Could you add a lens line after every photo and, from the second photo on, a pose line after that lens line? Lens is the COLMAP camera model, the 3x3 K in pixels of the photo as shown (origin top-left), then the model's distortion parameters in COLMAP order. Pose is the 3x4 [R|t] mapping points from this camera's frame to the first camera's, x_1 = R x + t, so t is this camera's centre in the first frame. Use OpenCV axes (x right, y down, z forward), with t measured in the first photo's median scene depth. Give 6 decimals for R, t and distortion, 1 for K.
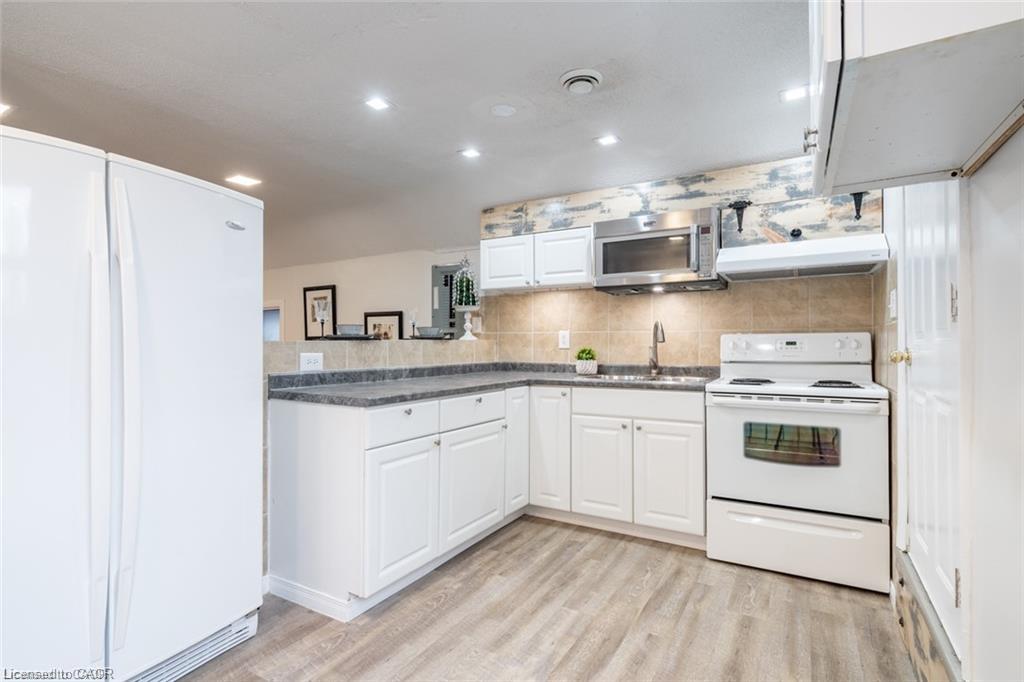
lens RADIAL K [[490.9, 0, 508.7], [0, 490.9, 342.4], [0, 0, 1]] dist [-0.000652, 0.000443]
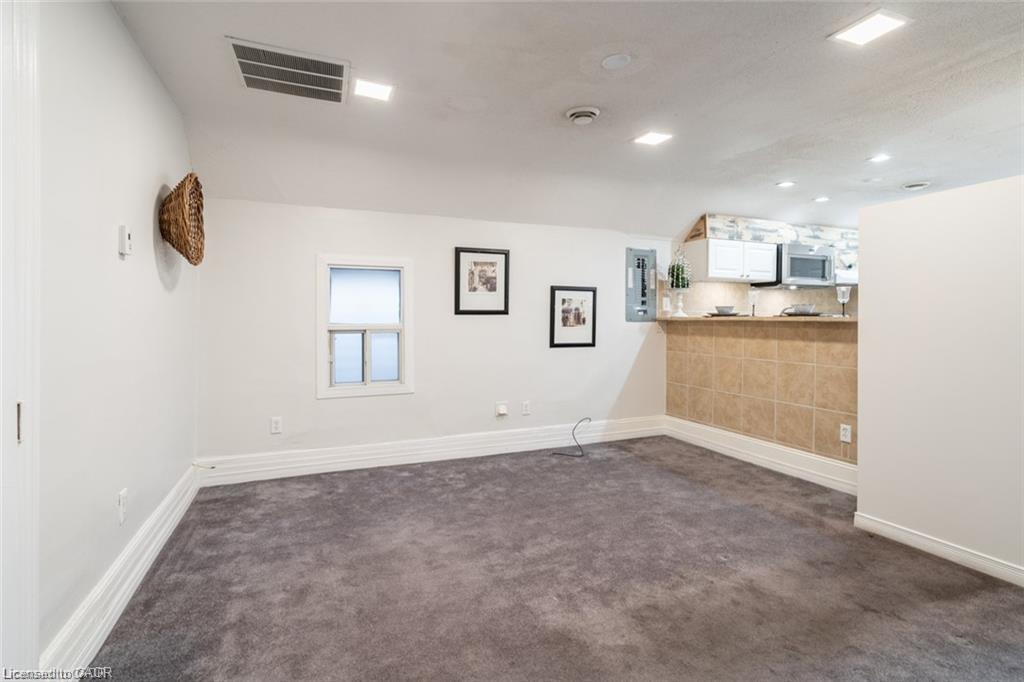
lens RADIAL K [[489.3, 0, 507.8], [0, 489.3, 328.8], [0, 0, 1]] dist [0.000158, 0.000414]
pose [[0.605115, -0.011444, 0.796056, -1.580431], [-0.004094, 0.999839, 0.017485, 0.007292], [-0.796127, -0.013840, 0.604971, 0.737491]]
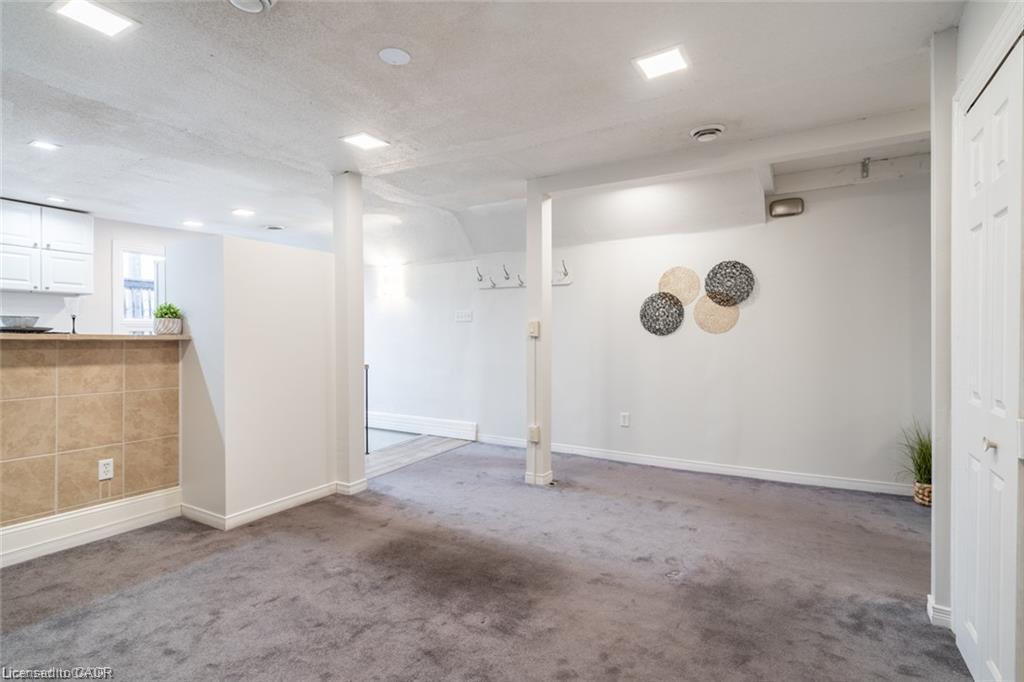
lens RADIAL K [[500.9, 0, 512.0], [0, 500.9, 341.0], [0, 0, 1]] dist [0.011613, -0.000260]
pose [[-0.999995, 0.000126, 0.003143, -1.080684], [0.000143, 0.999985, 0.005515, 0.004067], [-0.003143, 0.005516, -0.999980, 1.699402]]
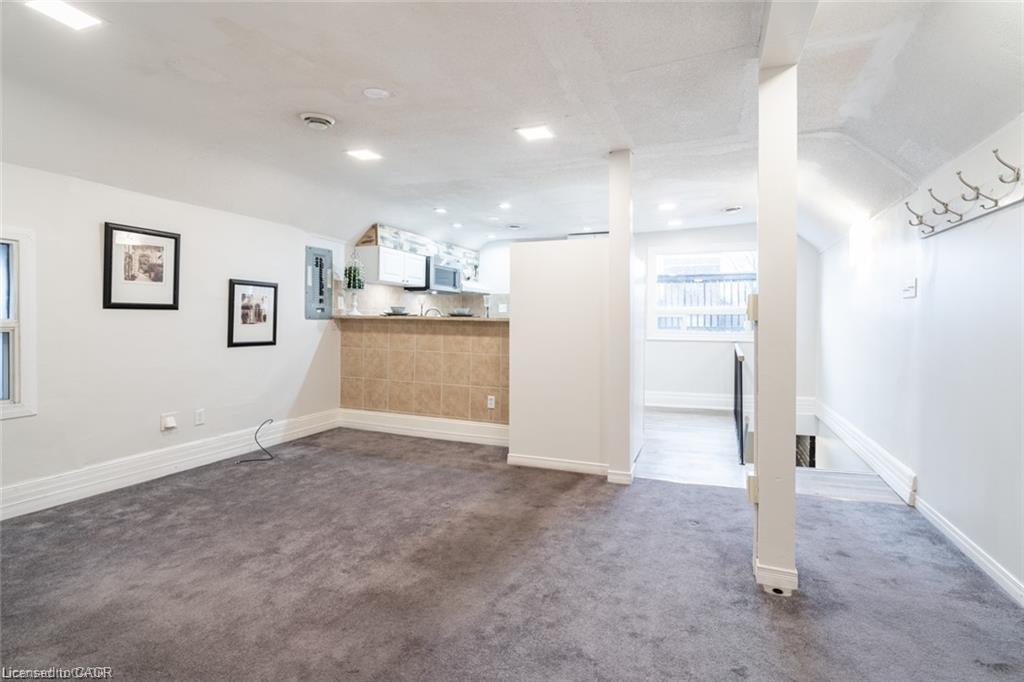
lens RADIAL K [[497.9, 0, 514.6], [0, 497.9, 326.0], [0, 0, 1]] dist [0.001464, 0.000987]
pose [[-0.139971, -0.011582, 0.990088, -1.769478], [-0.015294, 0.999838, 0.009534, 0.006453], [-0.990038, -0.013808, -0.140125, 0.928228]]
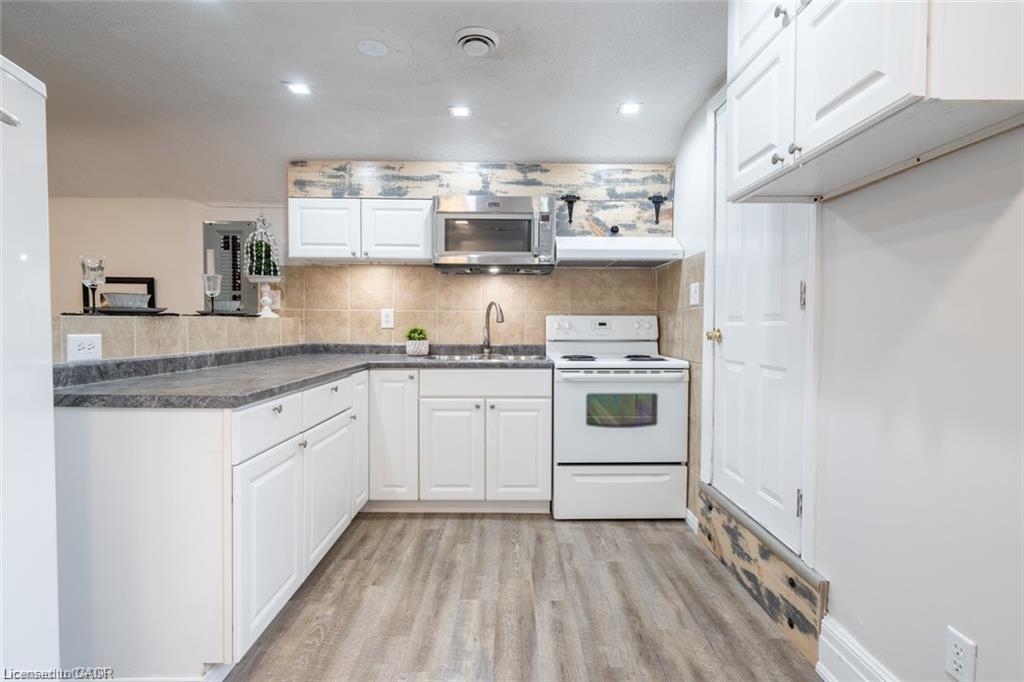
lens RADIAL K [[489.9, 0, 508.8], [0, 489.9, 340.1], [0, 0, 1]] dist [-0.000700, 0.000555]
pose [[0.857546, -0.010359, 0.514303, -0.190585], [-0.008693, 0.999363, 0.034623, 0.001166], [-0.514334, -0.034162, 0.856909, 0.100778]]
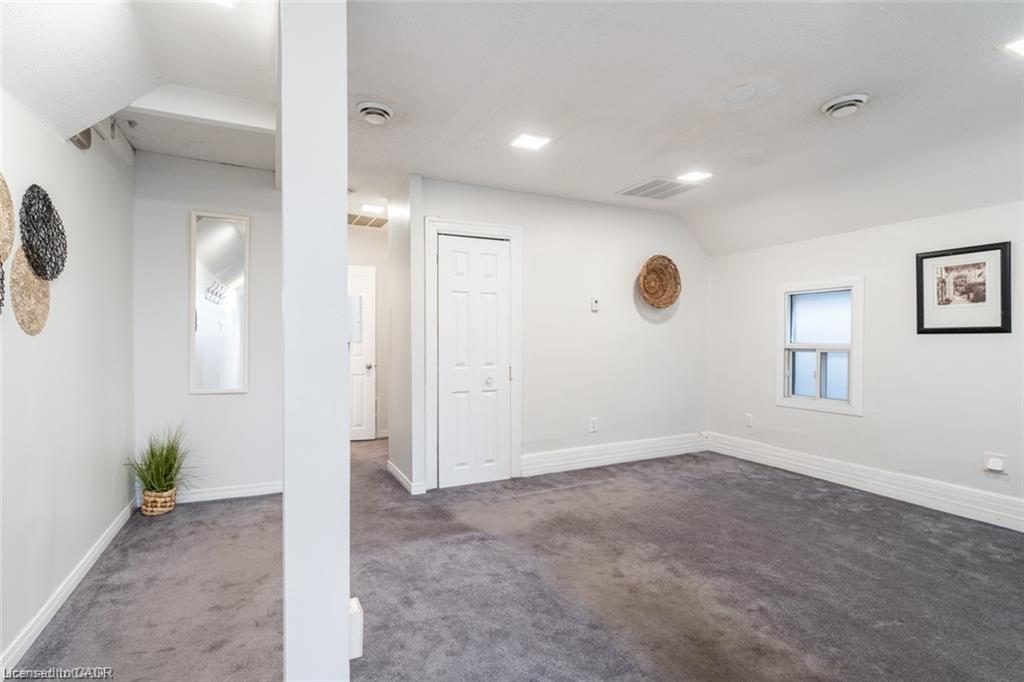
lens RADIAL K [[484.8, 0, 513.5], [0, 484.8, 348.9], [0, 0, 1]] dist [-0.000580, 0.000218]
pose [[0.830975, 0.013821, -0.556138, -0.806247], [0.002057, 0.999608, 0.027915, -0.005044], [0.556306, -0.024340, 0.830621, 0.246931]]
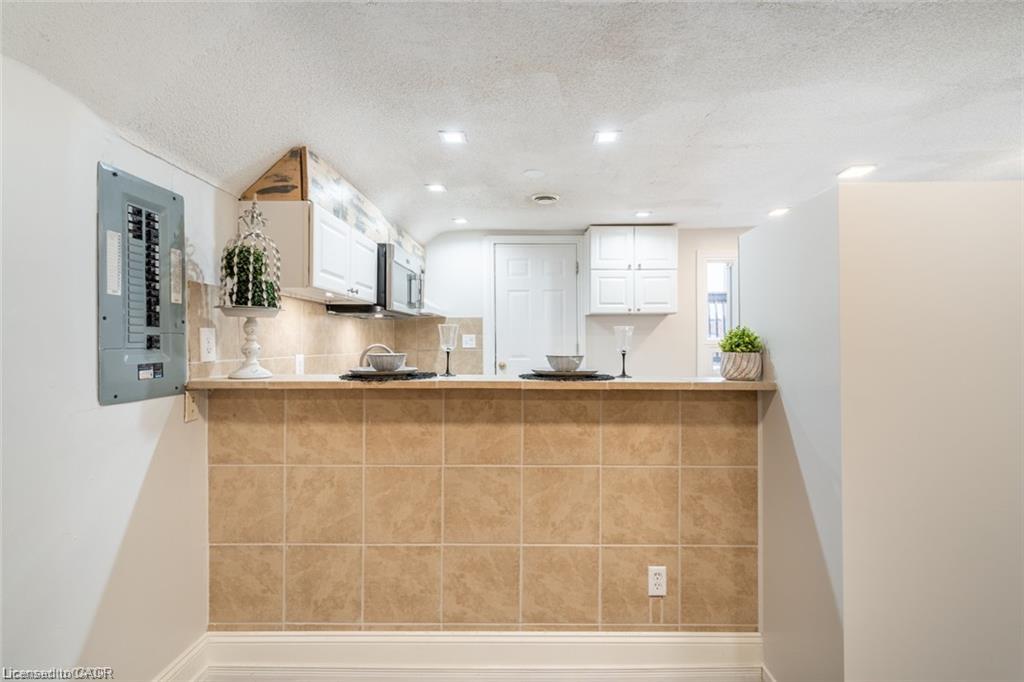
lens RADIAL K [[494.8, 0, 521.7], [0, 494.8, 340.7], [0, 0, 1]] dist [-0.000153, 0.000227]
pose [[-0.493429, 0.004470, 0.869775, -0.784226], [0.000778, 0.999989, -0.004698, -0.046432], [-0.869786, -0.001641, -0.493427, 1.228103]]
